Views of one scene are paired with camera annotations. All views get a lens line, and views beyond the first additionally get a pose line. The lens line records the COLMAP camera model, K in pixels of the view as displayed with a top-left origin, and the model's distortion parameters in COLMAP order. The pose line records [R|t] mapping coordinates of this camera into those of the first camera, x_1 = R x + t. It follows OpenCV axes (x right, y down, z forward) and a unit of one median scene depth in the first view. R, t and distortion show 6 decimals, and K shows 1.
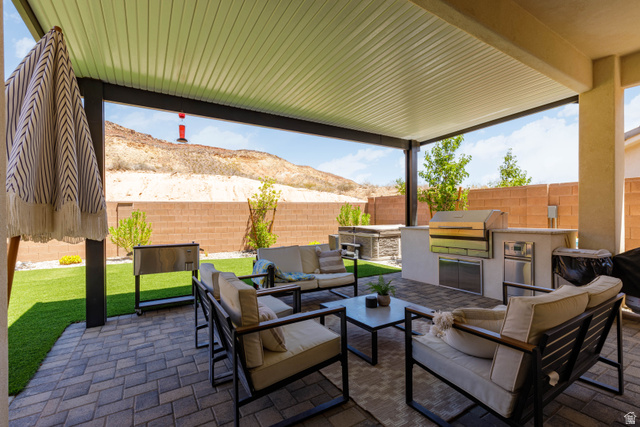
lens RADIAL K [[286.9, 0, 325.3], [0, 286.9, 213.7], [0, 0, 1]] dist [0.004719, -0.000453]
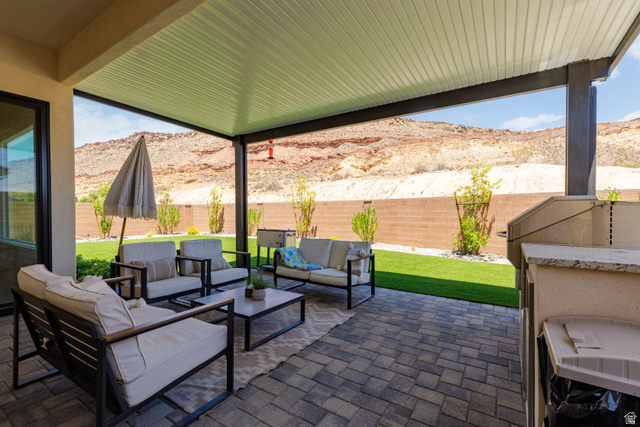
lens RADIAL K [[286.9, 0, 317.1], [0, 286.9, 213.4], [0, 0, 1]] dist [0.004719, -0.000453]
pose [[0.426671, 0.011620, -0.904332, 0.353736], [-0.001264, 0.999924, 0.012252, 0.002929], [0.904406, -0.004084, 0.426654, 0.226728]]
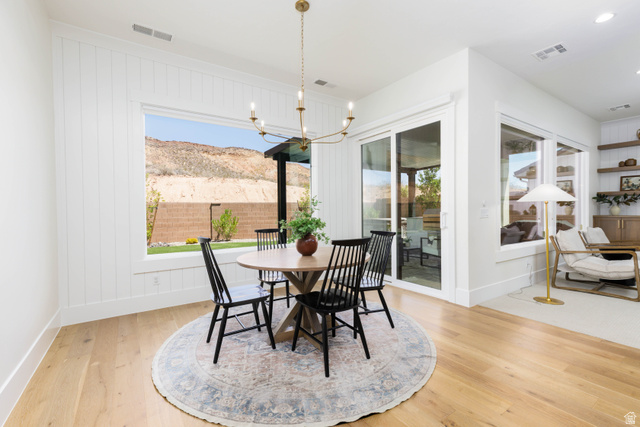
lens RADIAL K [[286.9, 0, 323.2], [0, 286.9, 210.7], [0, 0, 1]] dist [0.004719, -0.000453]
pose [[0.999522, -0.005099, 0.030507, -0.181461], [0.005124, 0.999987, -0.000716, 0.002322], [-0.030503, 0.000872, 0.999534, -0.449258]]
